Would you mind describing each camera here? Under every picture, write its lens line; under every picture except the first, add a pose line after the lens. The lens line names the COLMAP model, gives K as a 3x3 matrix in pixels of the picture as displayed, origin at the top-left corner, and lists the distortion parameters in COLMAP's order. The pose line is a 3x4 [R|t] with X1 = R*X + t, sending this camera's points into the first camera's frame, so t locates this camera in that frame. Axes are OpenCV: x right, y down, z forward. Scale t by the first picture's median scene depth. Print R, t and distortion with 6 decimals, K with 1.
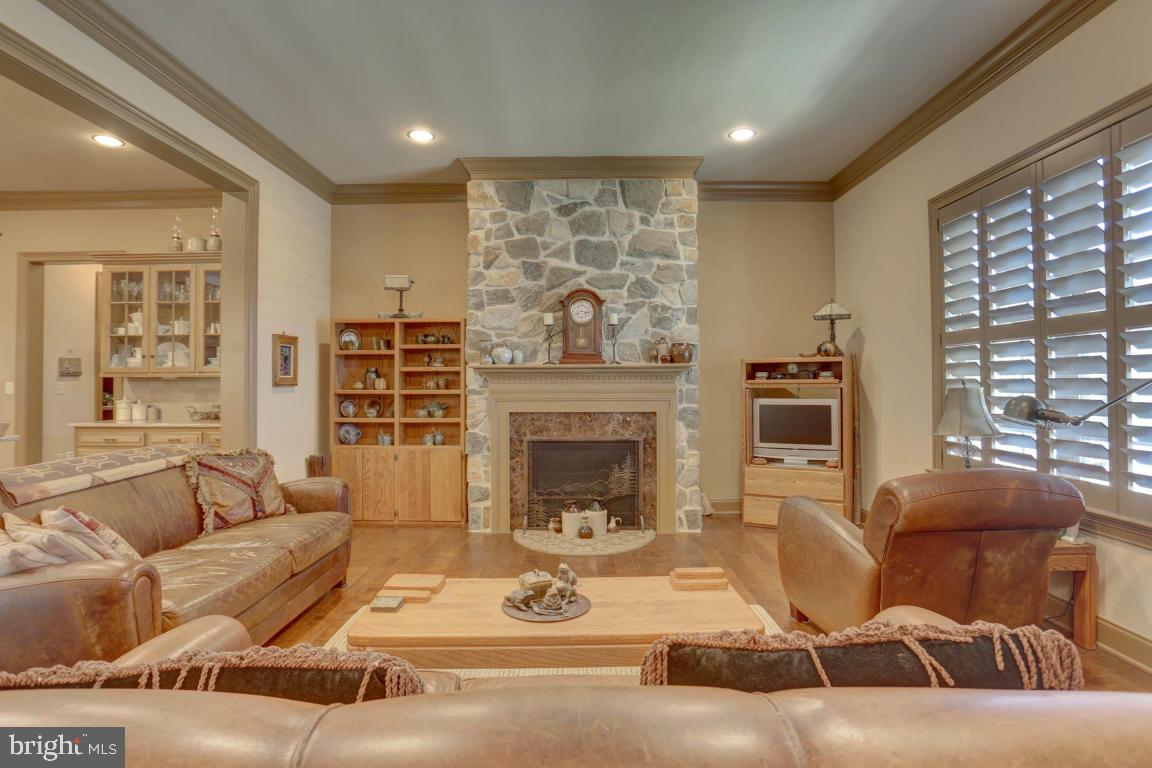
lens RADIAL K [[590.8, 0, 581.8], [0, 590.8, 372.7], [0, 0, 1]] dist [-0.061960, 0.019121]
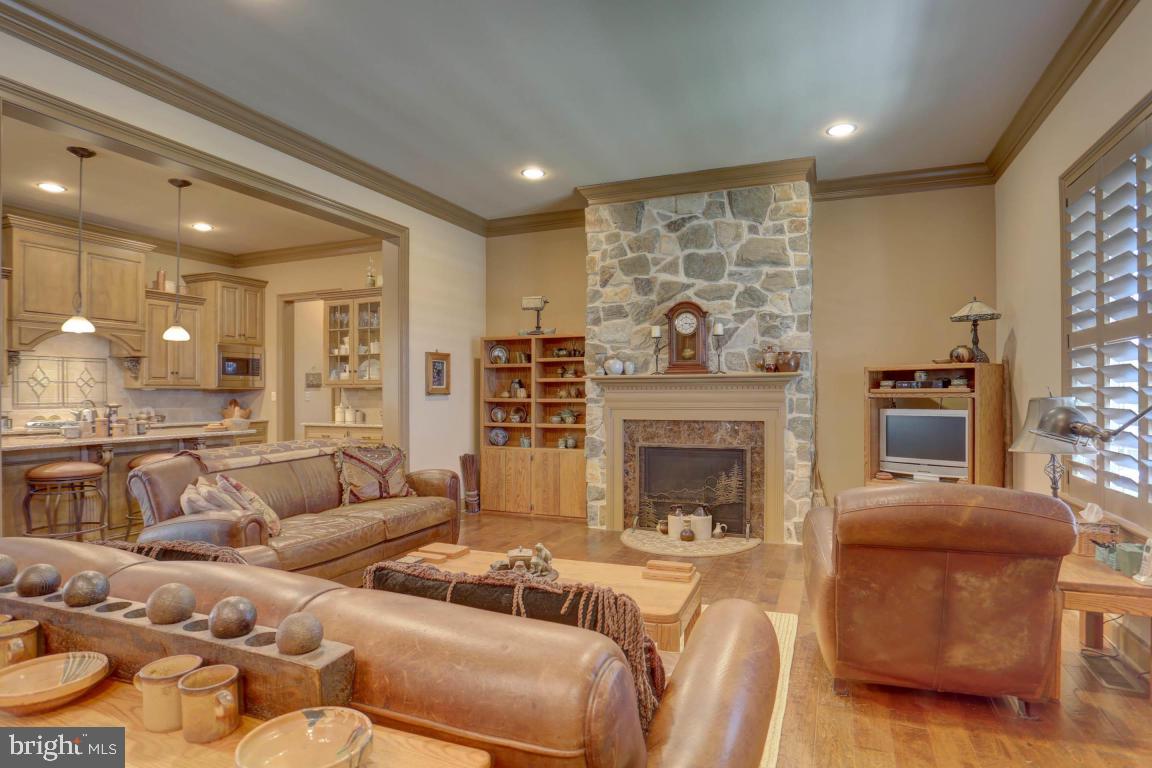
lens RADIAL K [[590.8, 0, 581.9], [0, 590.8, 392.0], [0, 0, 1]] dist [-0.061960, 0.019121]
pose [[0.934396, 0.000031, -0.356237, 0.189853], [0.005683, 0.999871, 0.014994, 0.000454], [0.356192, -0.016035, 0.934275, -0.031957]]
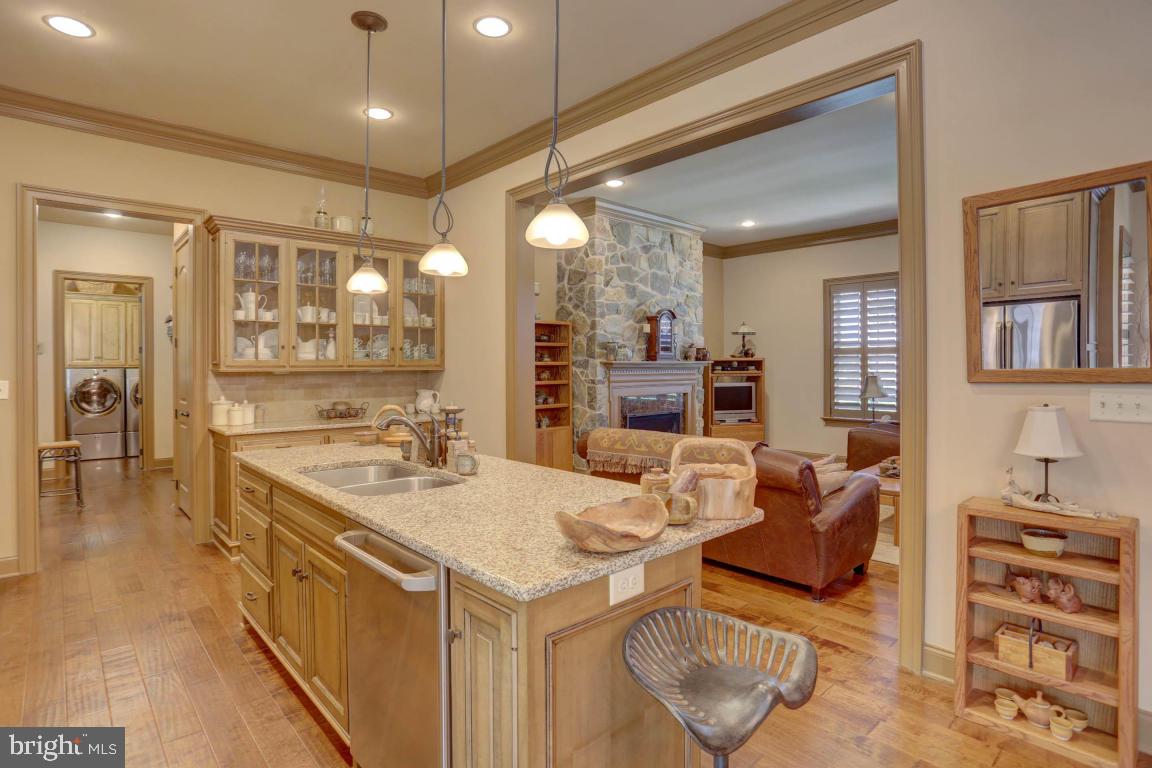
lens RADIAL K [[590.8, 0, 571.2], [0, 590.8, 377.4], [0, 0, 1]] dist [-0.061960, 0.019121]
pose [[0.738753, -0.011975, 0.673870, -1.096045], [-0.008075, 0.999613, 0.026617, -0.011299], [-0.673928, -0.025105, 0.738370, 0.090829]]
